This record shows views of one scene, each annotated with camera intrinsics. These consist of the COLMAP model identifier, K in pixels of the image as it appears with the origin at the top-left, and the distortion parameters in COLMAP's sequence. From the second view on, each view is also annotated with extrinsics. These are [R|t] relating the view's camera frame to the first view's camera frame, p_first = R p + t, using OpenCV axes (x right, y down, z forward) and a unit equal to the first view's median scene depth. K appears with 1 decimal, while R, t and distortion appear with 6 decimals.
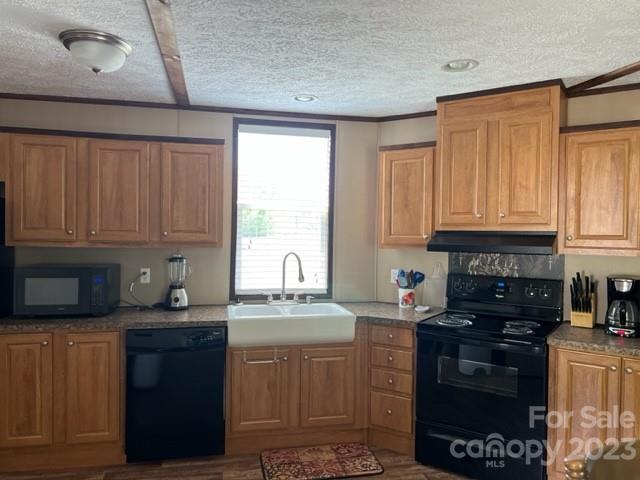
lens RADIAL K [[483.8, 0, 320.0], [0, 483.8, 240.0], [0, 0, 1]] dist [-0.000929, -0.000603]
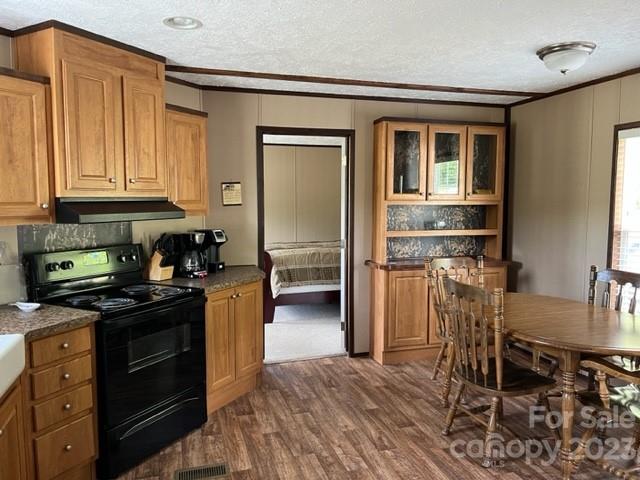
lens RADIAL K [[483.8, 0, 320.0], [0, 483.8, 240.0], [0, 0, 1]] dist [-0.000929, -0.000603]
pose [[-0.132964, -0.097011, 0.986362, -0.600912], [0.015323, 0.994878, 0.099914, -0.023772], [-0.991002, 0.028399, -0.130797, 0.724438]]
